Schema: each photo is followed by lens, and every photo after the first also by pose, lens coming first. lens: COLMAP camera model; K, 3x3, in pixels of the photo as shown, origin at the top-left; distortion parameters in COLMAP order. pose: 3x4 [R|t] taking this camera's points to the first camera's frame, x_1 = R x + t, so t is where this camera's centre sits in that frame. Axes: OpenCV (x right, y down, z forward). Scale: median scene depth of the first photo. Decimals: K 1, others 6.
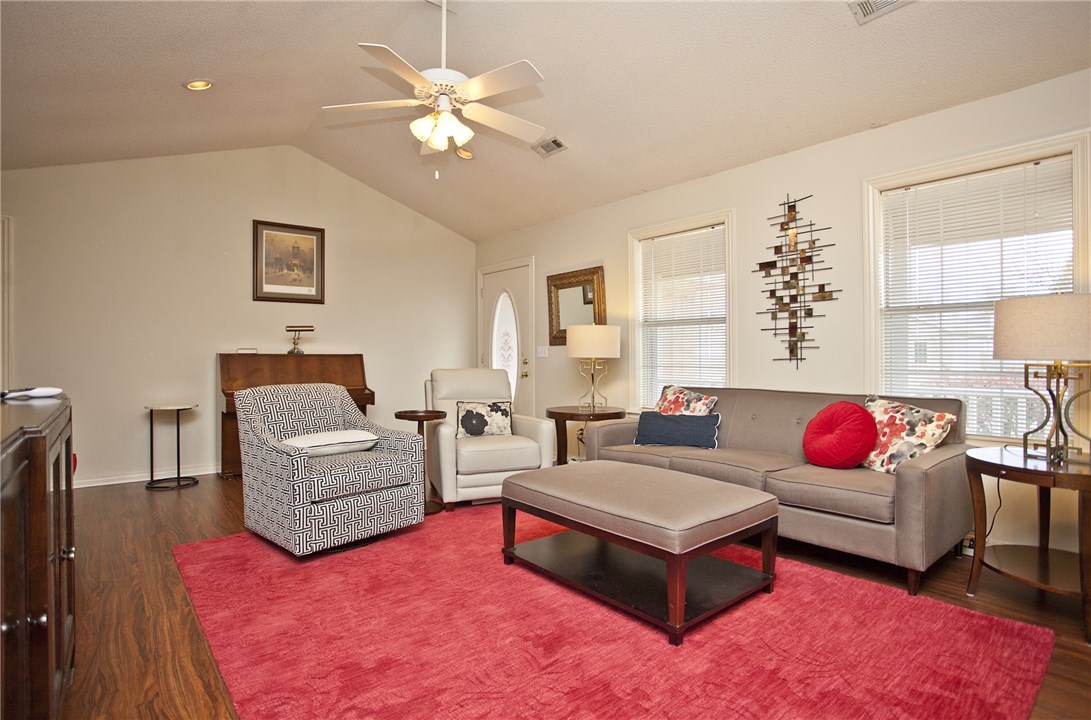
lens RADIAL K [[547.7, 0, 545.5], [0, 547.7, 360.0], [0, 0, 1]] dist [-0.081772, 0.030308]
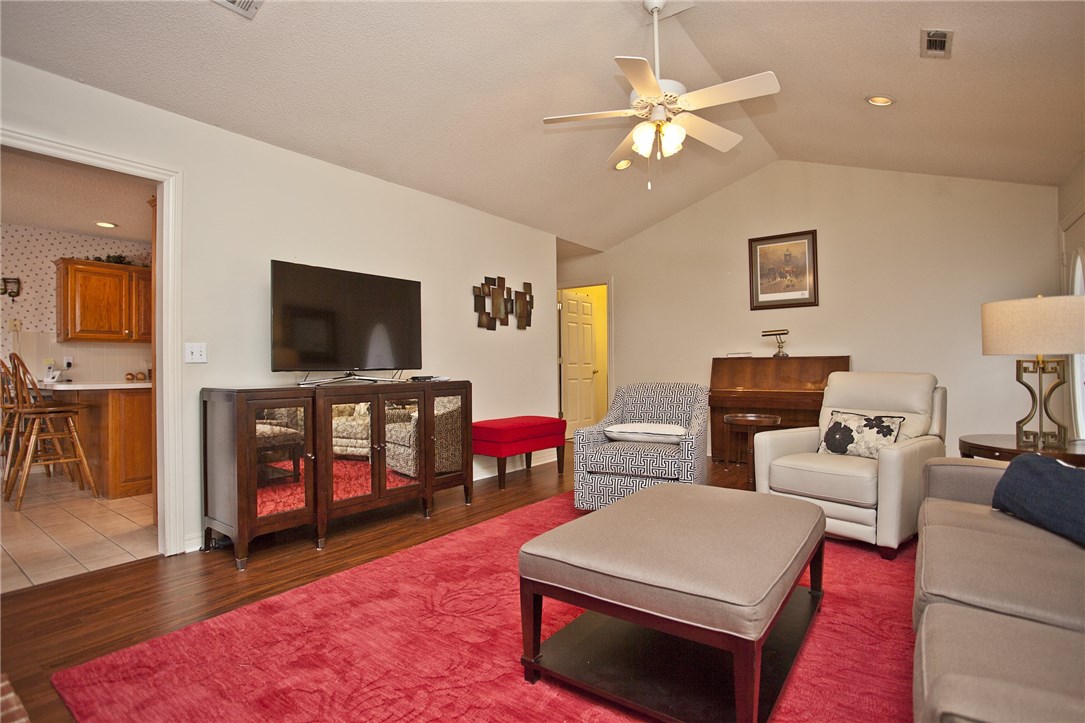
lens RADIAL K [[527.8, 0, 545.8], [0, 527.8, 360.5], [0, 0, 1]] dist [-0.074231, 0.027650]
pose [[0.247915, -0.010499, -0.968725, 0.408646], [0.002477, 0.999945, -0.010203, 0.005006], [0.968779, 0.000130, 0.247928, 0.307265]]
